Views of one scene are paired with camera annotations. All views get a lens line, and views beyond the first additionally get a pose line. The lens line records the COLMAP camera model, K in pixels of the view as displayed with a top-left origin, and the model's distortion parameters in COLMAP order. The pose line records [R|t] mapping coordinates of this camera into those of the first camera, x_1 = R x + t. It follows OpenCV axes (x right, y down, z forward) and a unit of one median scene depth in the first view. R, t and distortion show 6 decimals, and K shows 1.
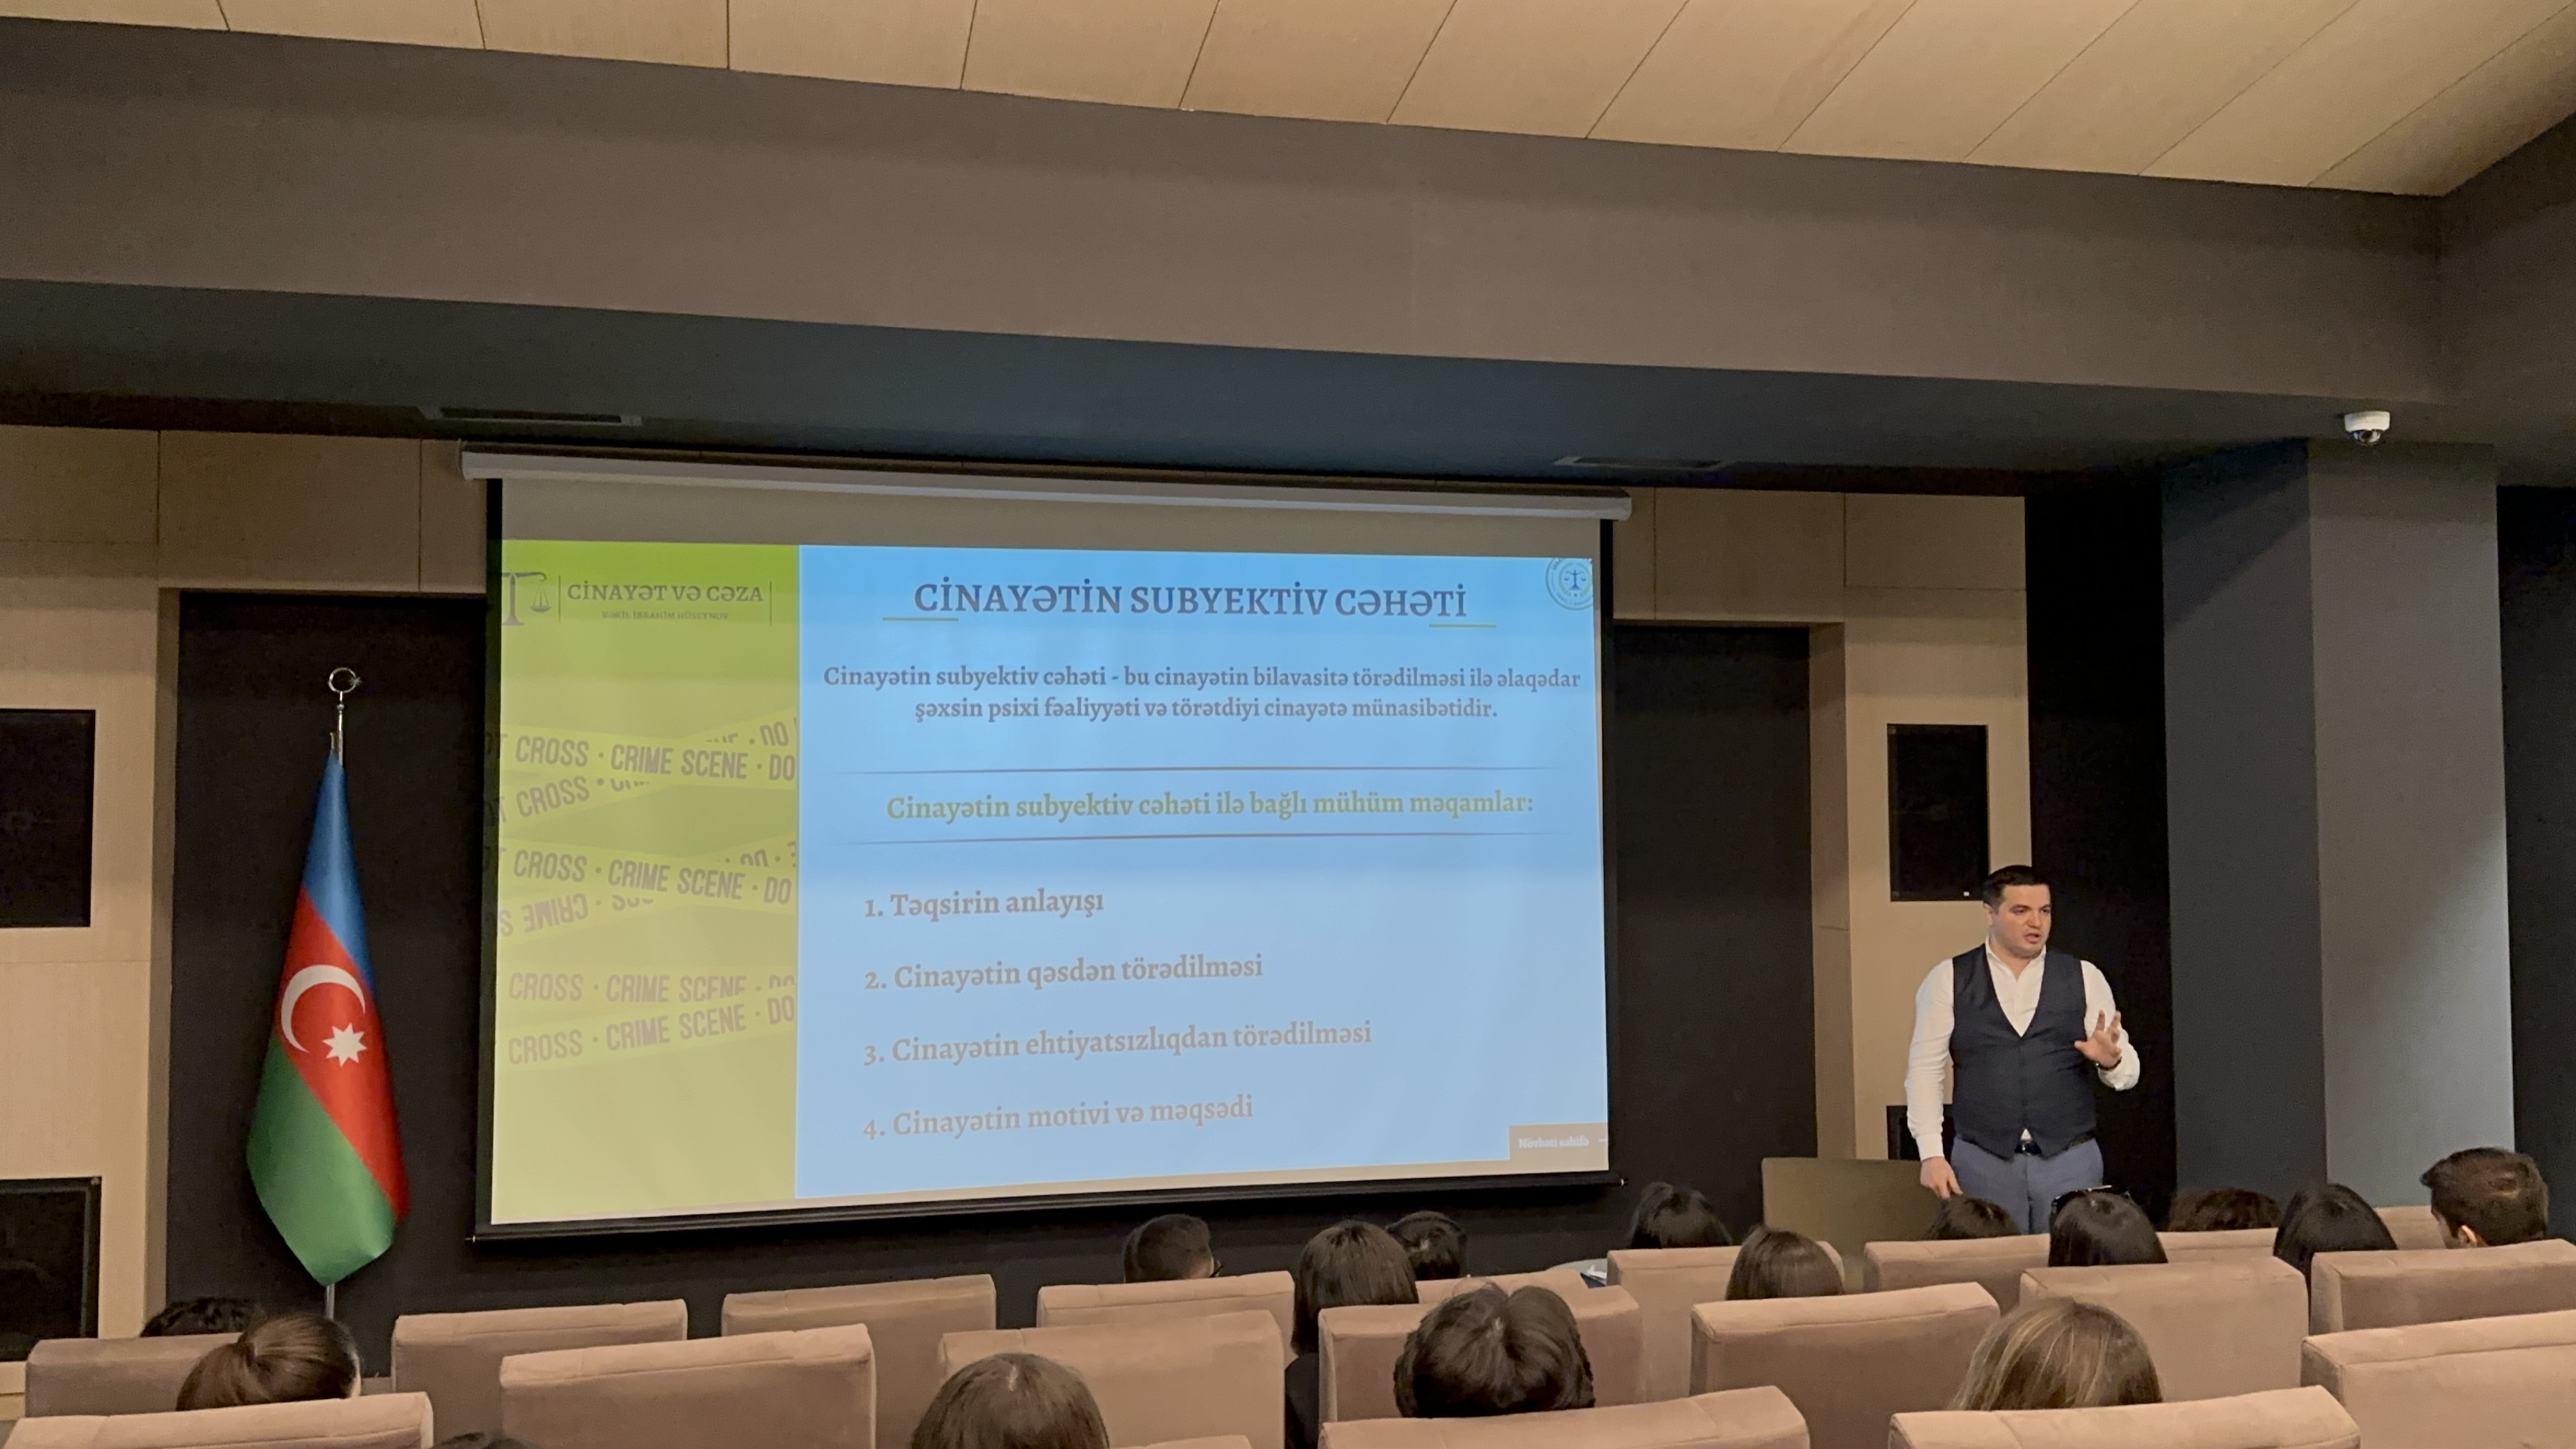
lens RADIAL K [[2205.3, 0, 1247.1], [0, 2205.3, 732.7], [0, 0, 1]] dist [0.179828, -0.357734]
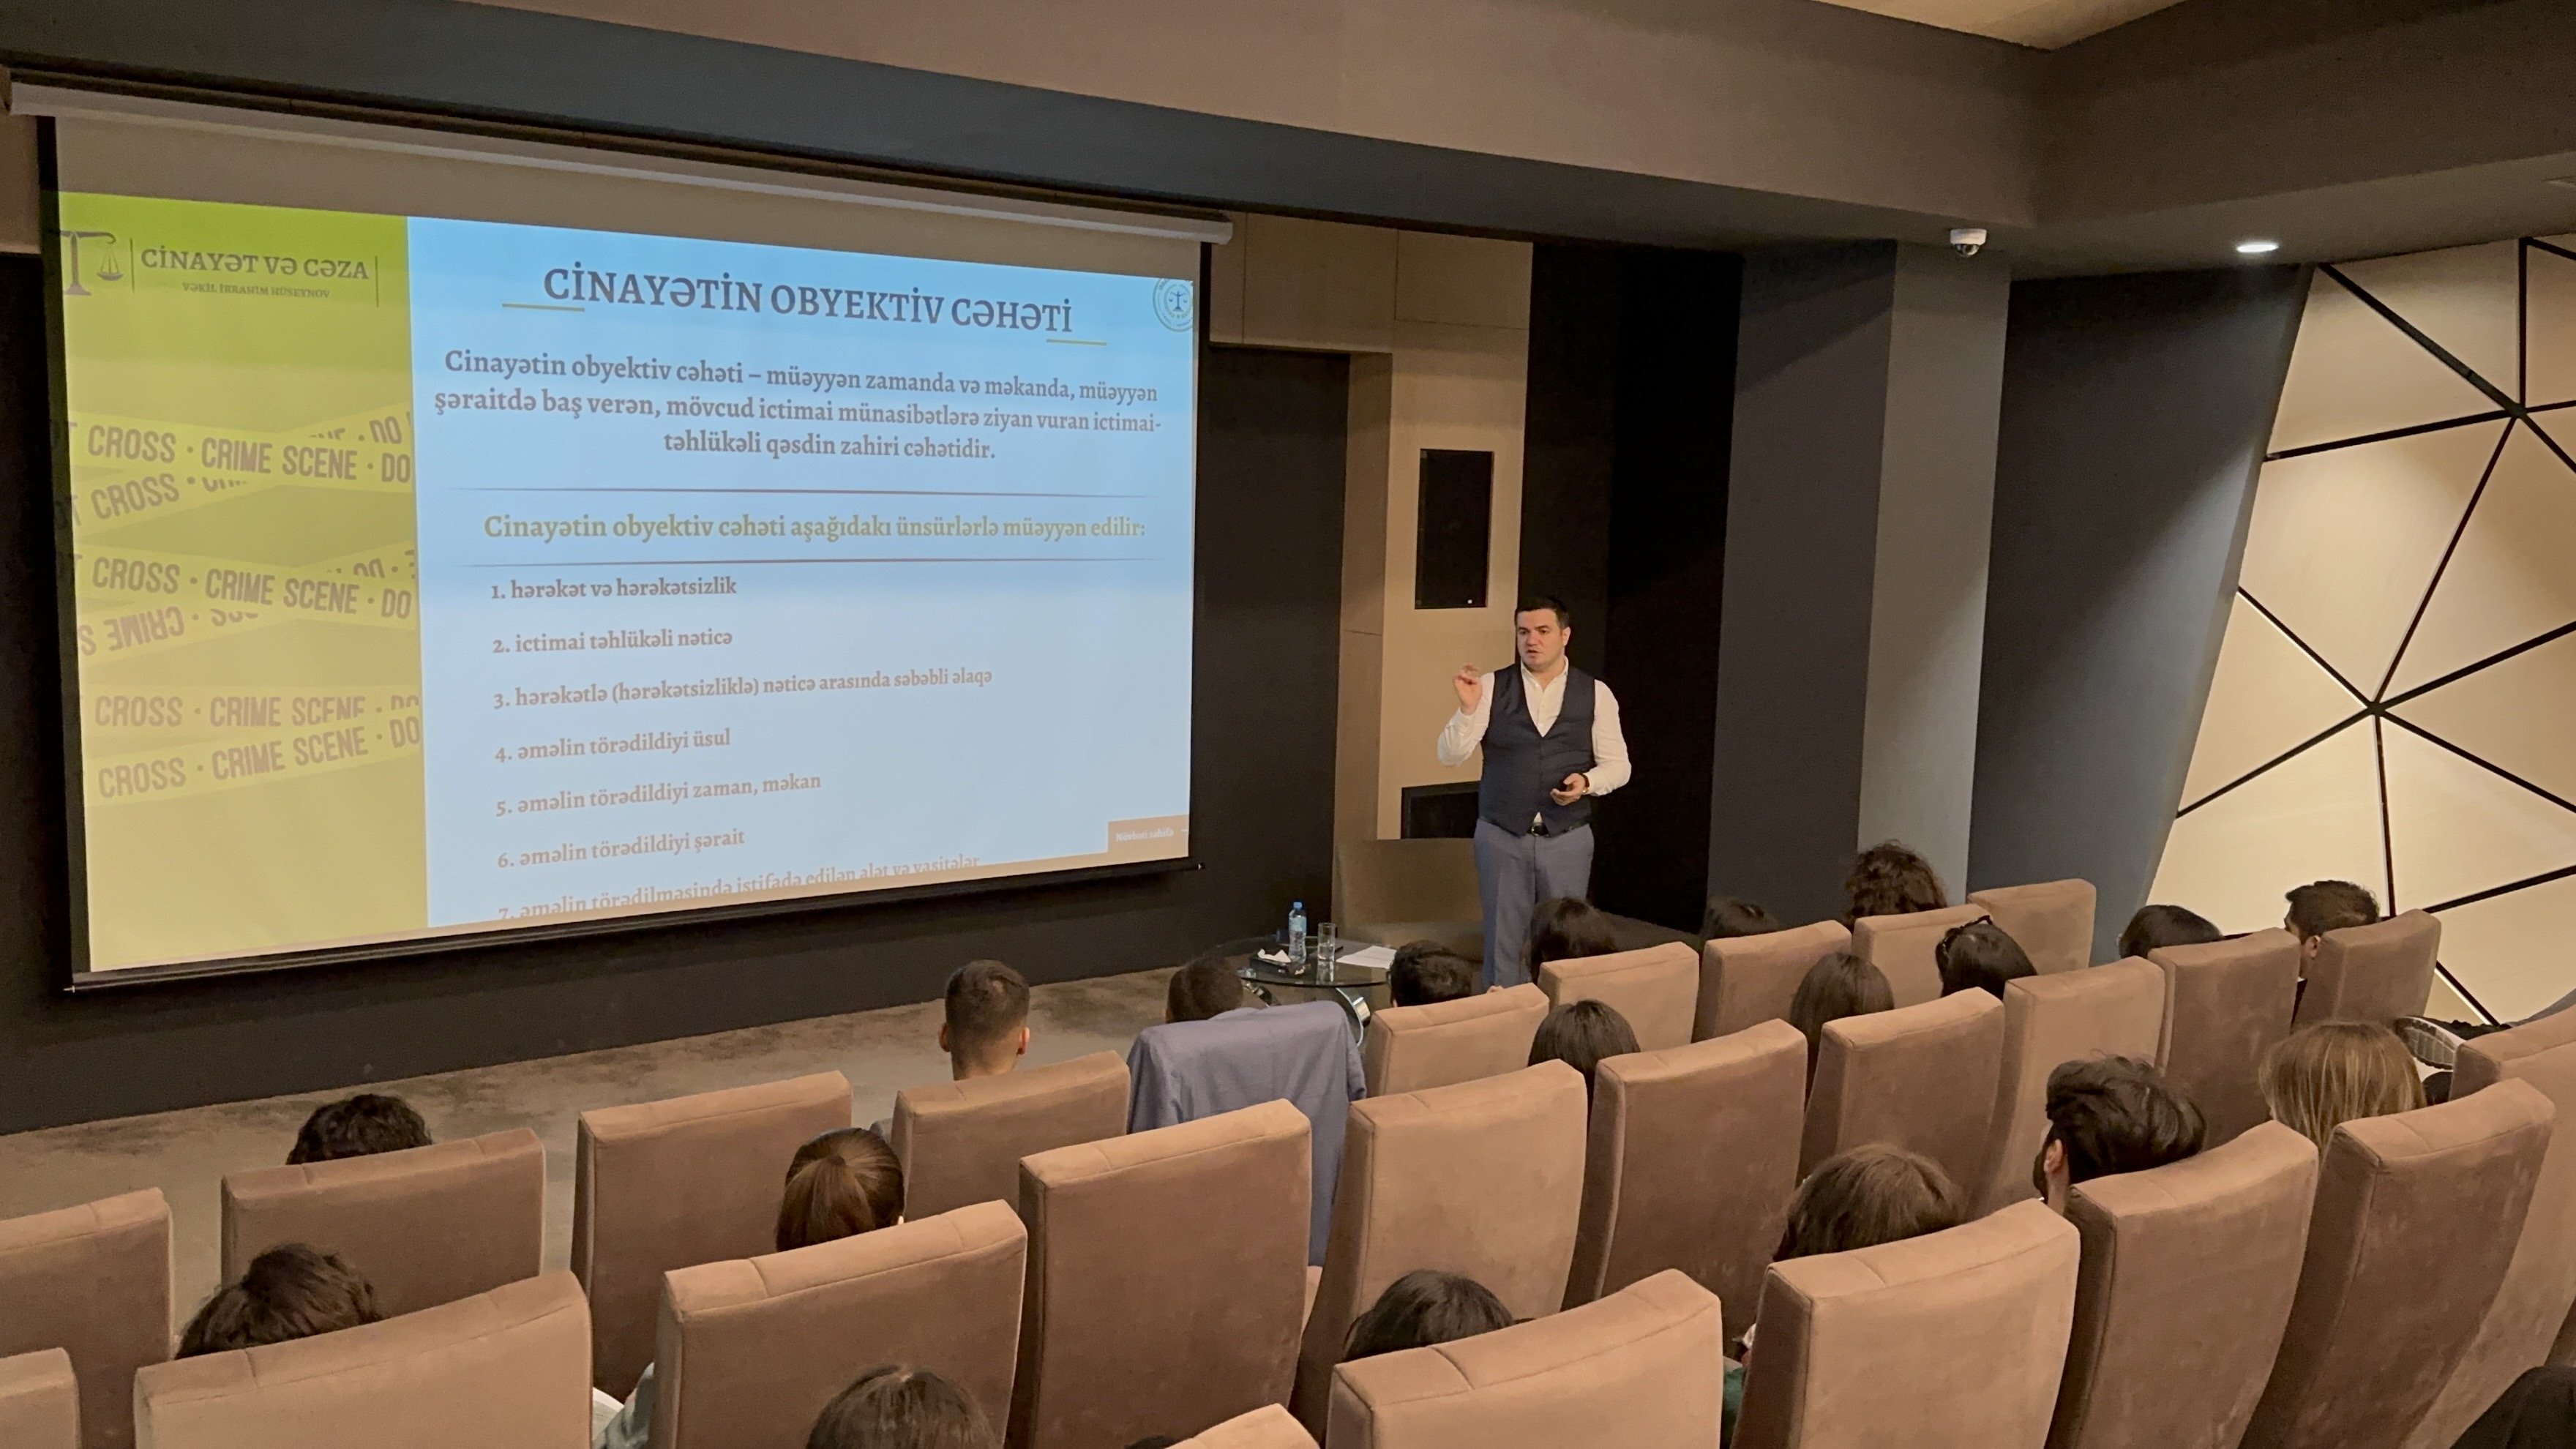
lens RADIAL K [[2205.3, 0, 1247.1], [0, 2205.3, 732.7], [0, 0, 1]] dist [0.179828, -0.357734]
pose [[0.918230, -0.020841, 0.395500, -0.252207], [-0.045077, 0.986626, 0.156645, -0.036111], [-0.393475, -0.161664, 0.905009, 0.019559]]
